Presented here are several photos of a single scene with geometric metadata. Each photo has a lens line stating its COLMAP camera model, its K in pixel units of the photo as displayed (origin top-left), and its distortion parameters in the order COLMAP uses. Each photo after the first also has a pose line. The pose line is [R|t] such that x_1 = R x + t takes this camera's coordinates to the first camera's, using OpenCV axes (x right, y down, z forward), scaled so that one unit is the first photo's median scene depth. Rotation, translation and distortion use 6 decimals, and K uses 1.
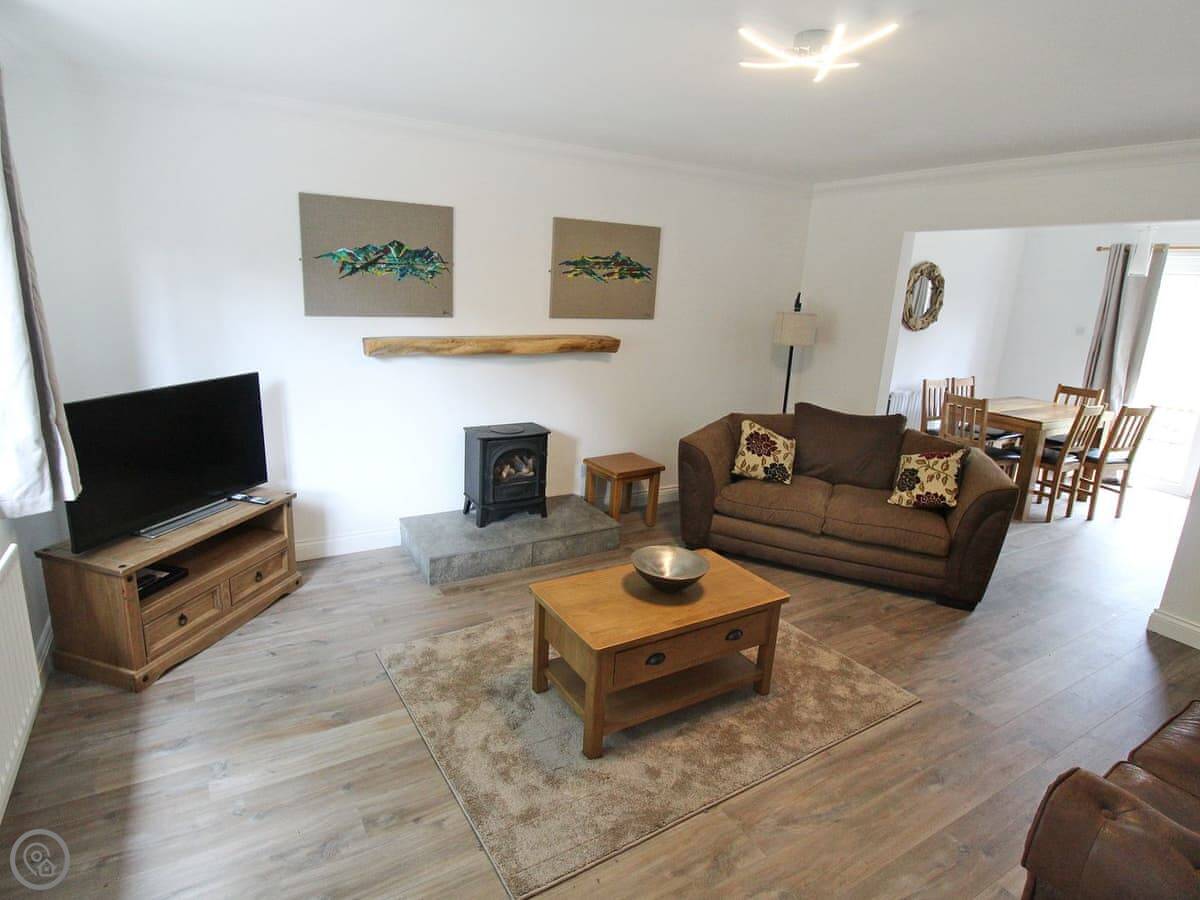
lens RADIAL K [[633.9, 0, 593.7], [0, 633.9, 438.0], [0, 0, 1]] dist [-0.013886, 0.000320]
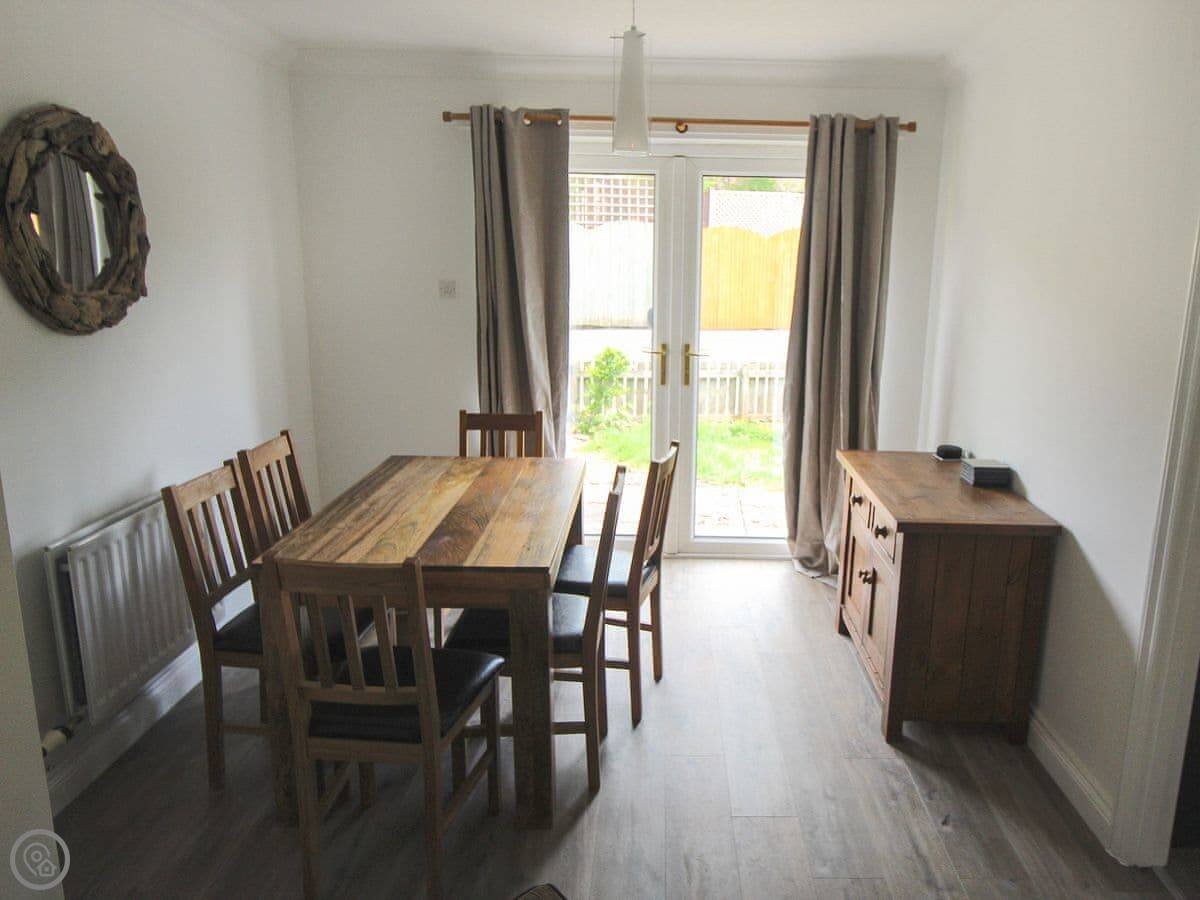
lens RADIAL K [[854.7, 0, 664.9], [0, 854.7, 454.3], [0, 0, 1]] dist [0.005233, -0.004360]
pose [[0.499595, -0.235399, 0.833662, 0.420470], [0.209706, 0.966610, 0.147267, -0.168315], [-0.840493, 0.101251, 0.532278, 0.796442]]
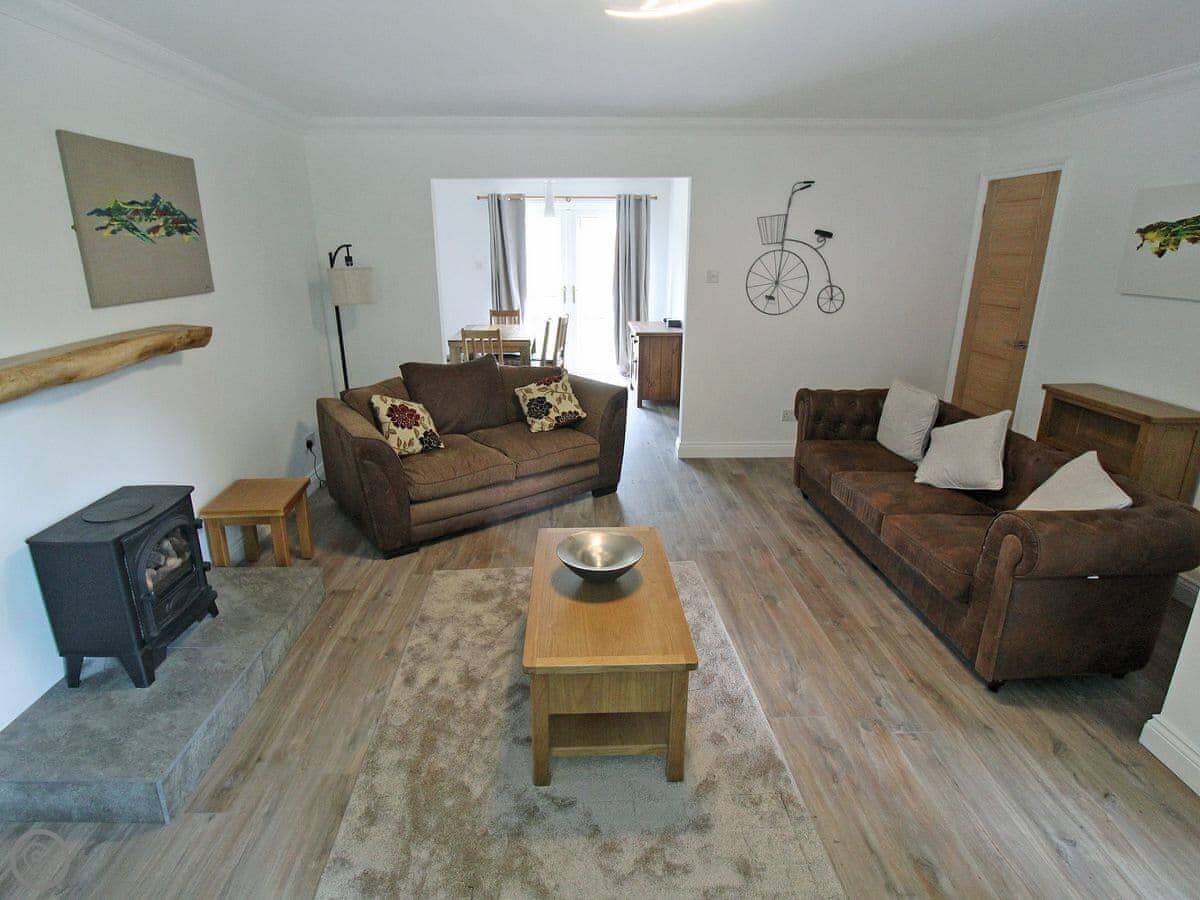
lens RADIAL K [[616.5, 0, 582.5], [0, 616.5, 427.1], [0, 0, 1]] dist [-0.002307, -0.001071]
pose [[0.486165, -0.290174, 0.824283, -0.345012], [0.231765, 0.952295, 0.198543, -0.091721], [-0.842573, 0.094515, 0.530225, 0.324468]]
